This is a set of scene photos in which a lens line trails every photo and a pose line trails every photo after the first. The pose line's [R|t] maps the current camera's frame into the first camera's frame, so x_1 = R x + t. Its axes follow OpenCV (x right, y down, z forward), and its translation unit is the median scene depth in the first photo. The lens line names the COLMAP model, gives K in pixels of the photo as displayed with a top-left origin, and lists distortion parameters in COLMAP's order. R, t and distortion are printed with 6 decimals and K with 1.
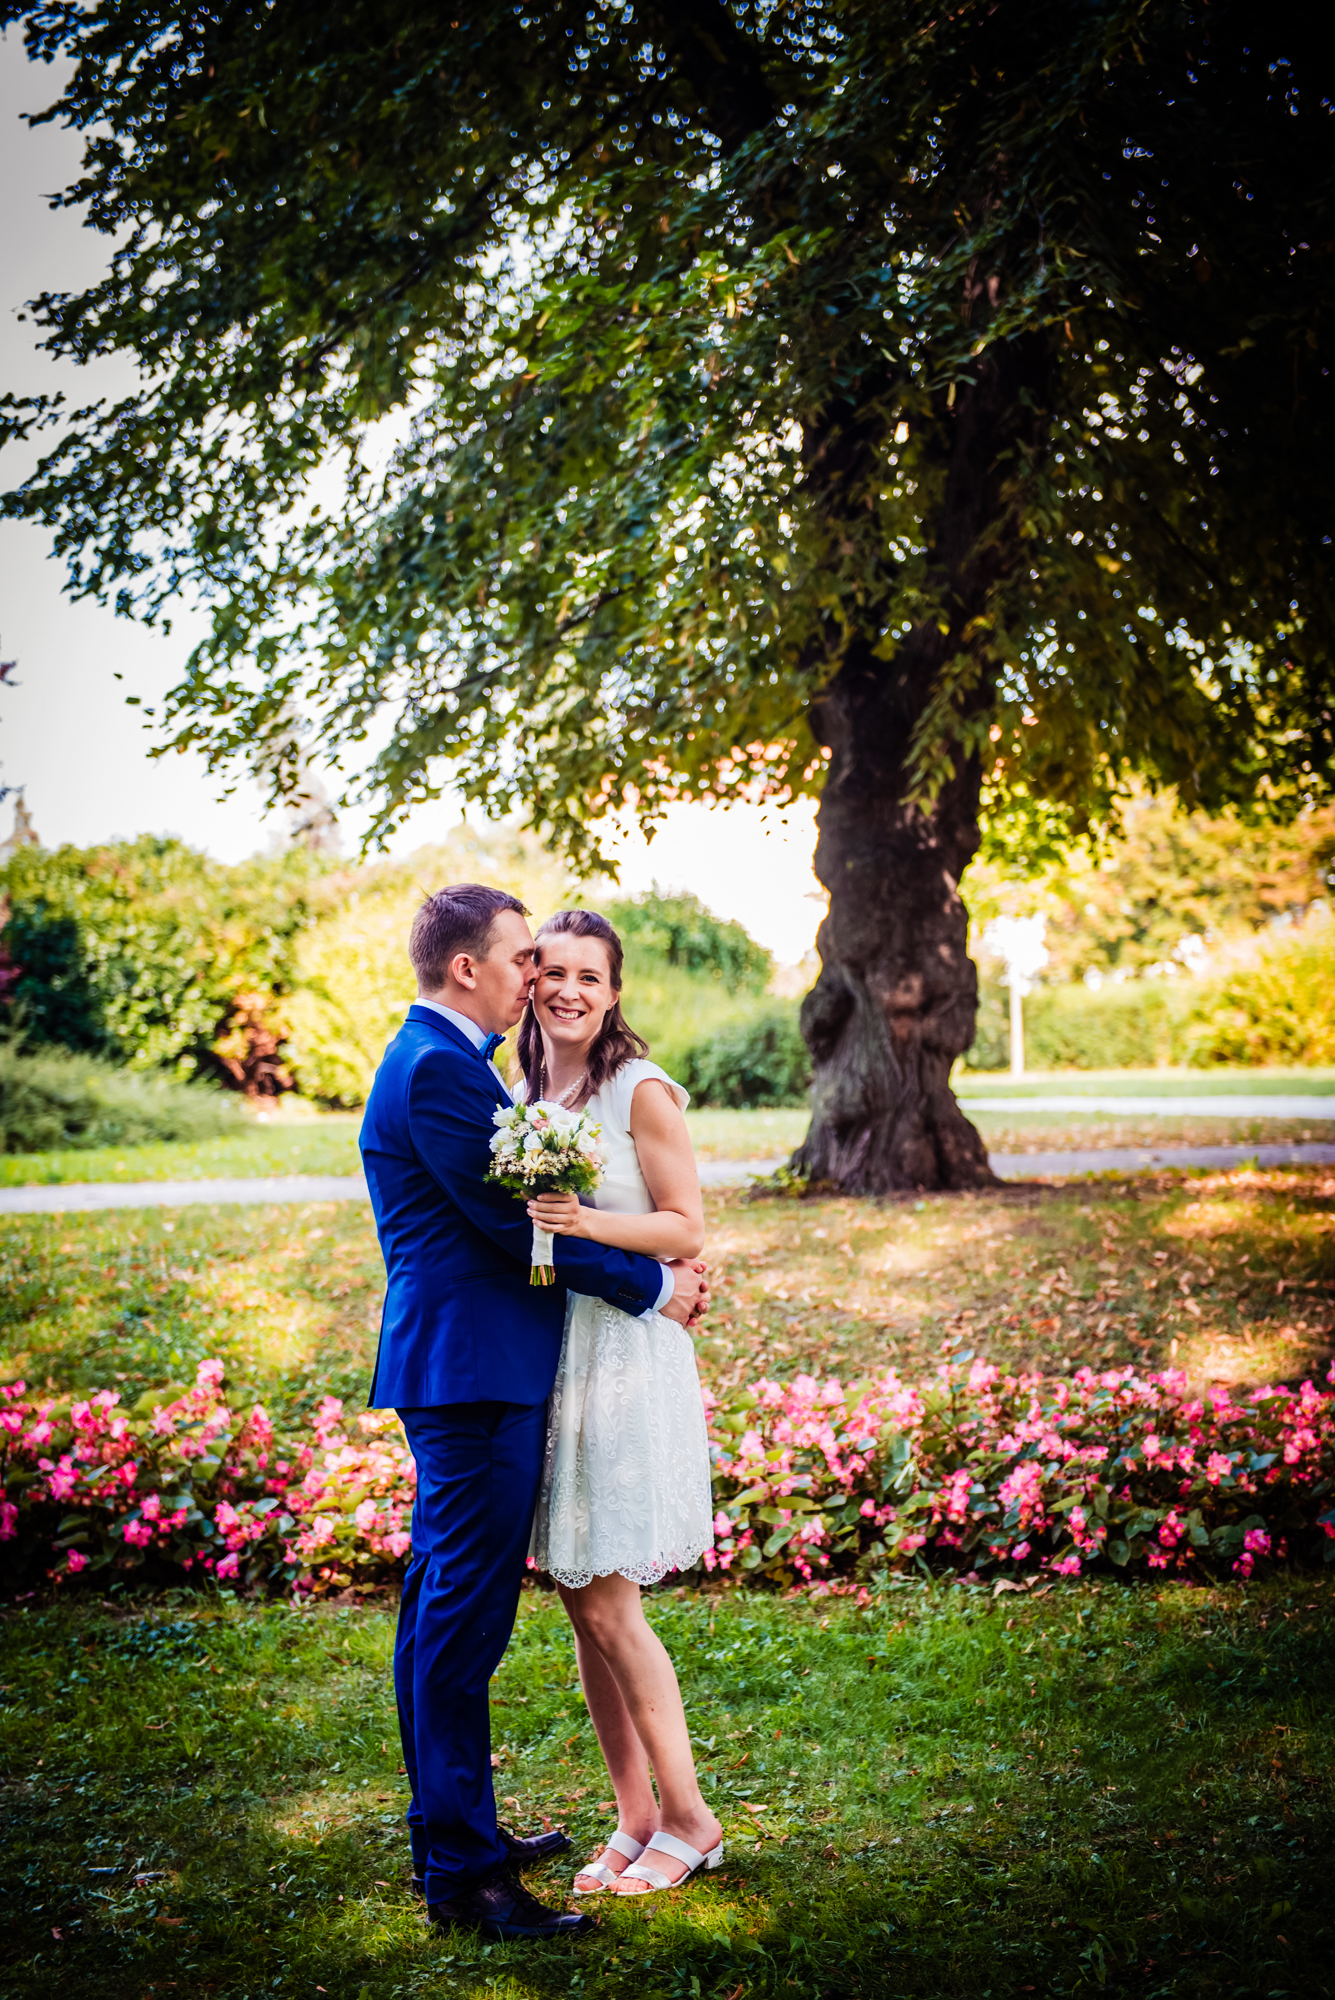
lens RADIAL K [[3080.7, 0, 667.5], [0, 3080.7, 1000.0], [0, 0, 1]] dist [0.258782, -0.642478]
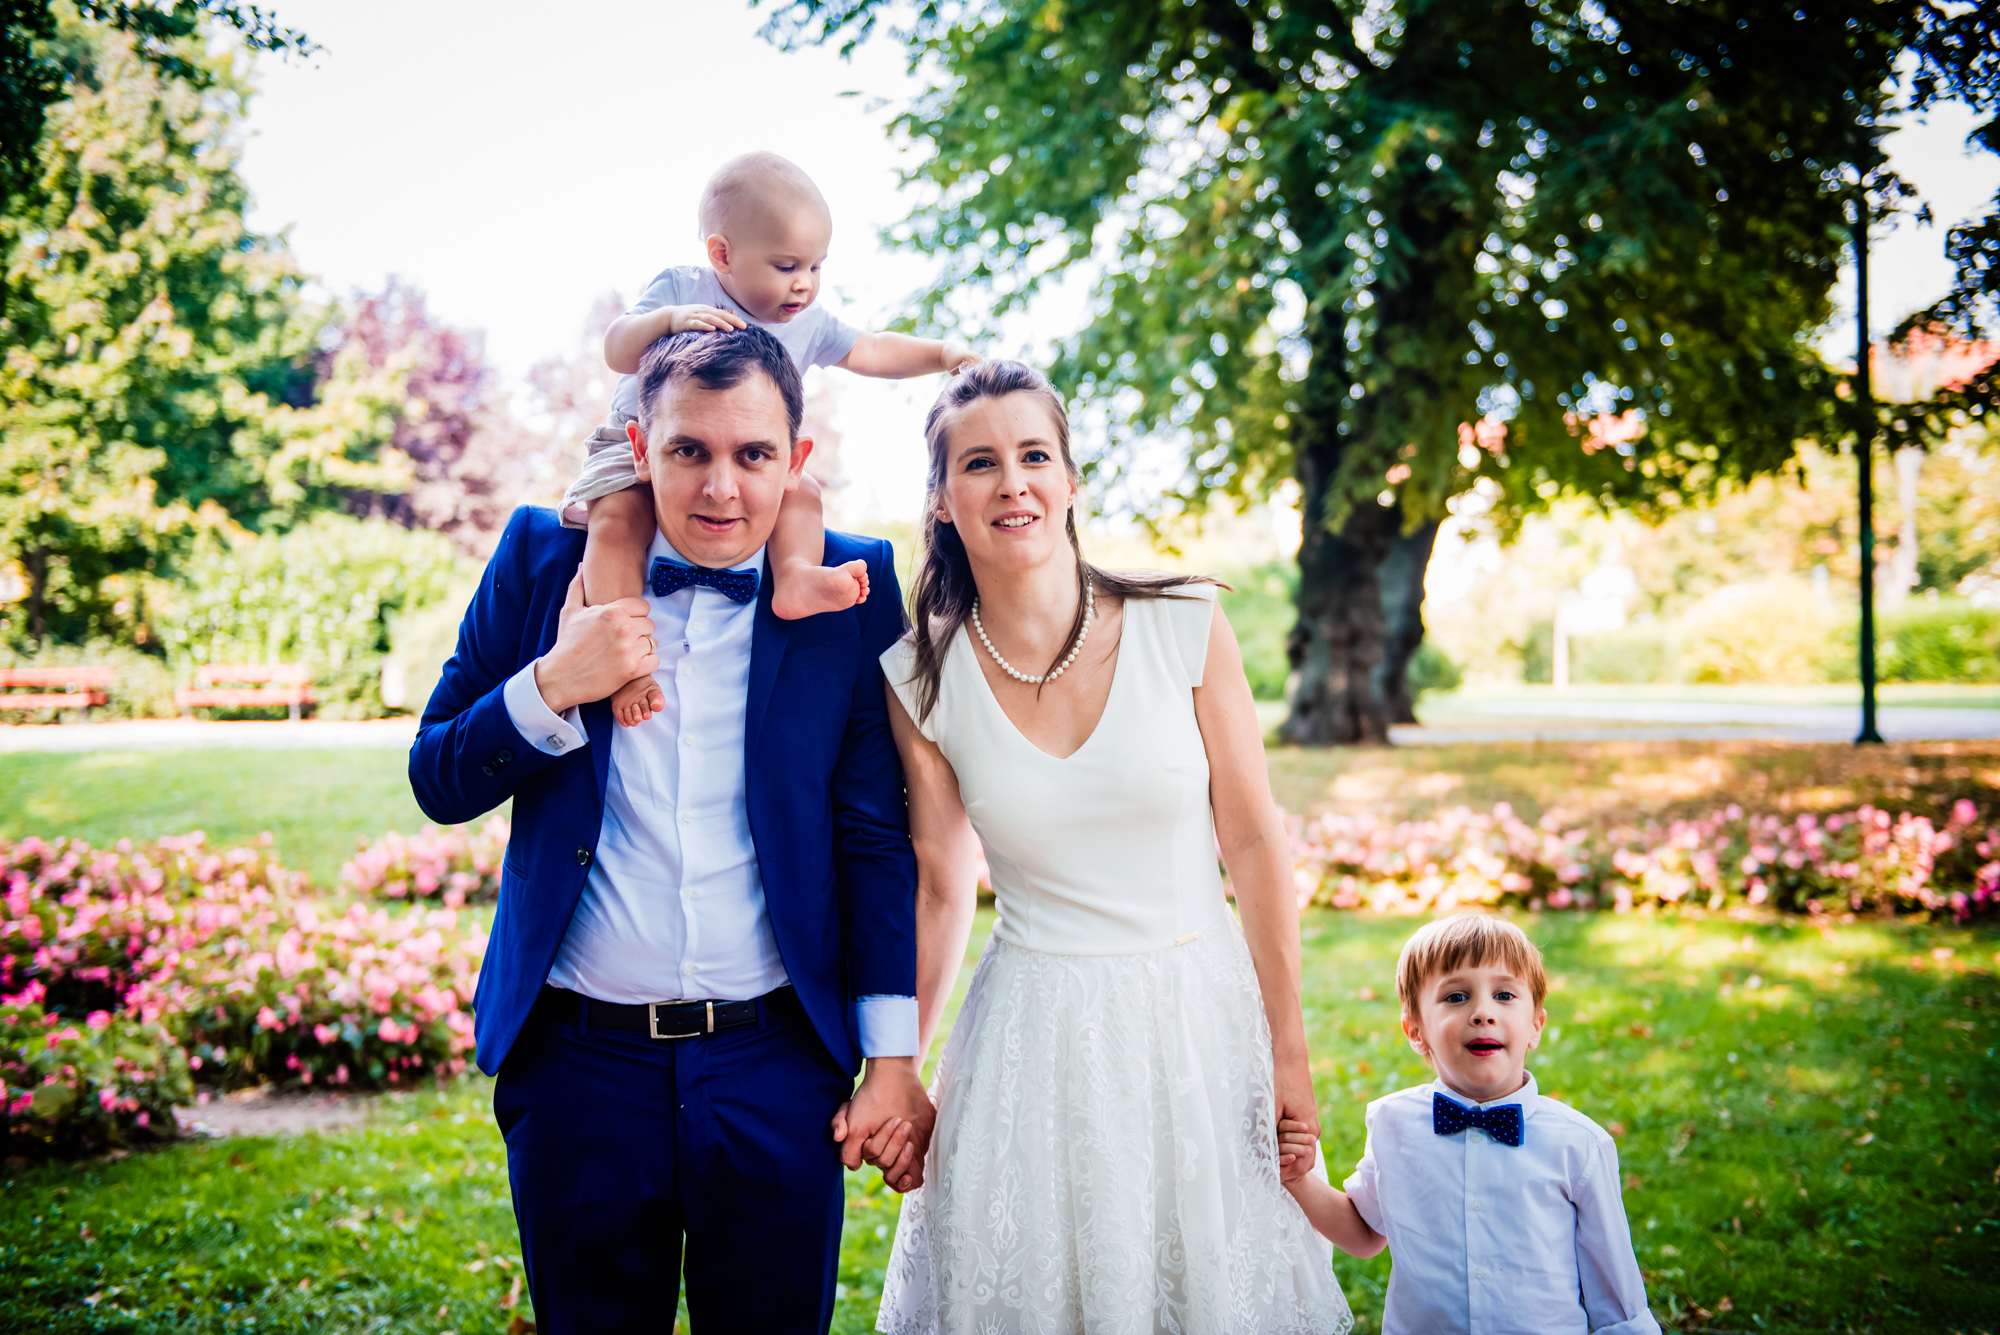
lens RADIAL K [[2374.3, 0, 1000.0], [0, 2374.3, 667.5], [0, 0, 1]] dist [0.012435, 0.012588]
pose [[0.987999, 0.023298, -0.152693, 0.060218], [-0.020485, 0.999591, 0.019975, -0.002914], [0.153096, -0.016607, 0.988072, -0.228508]]
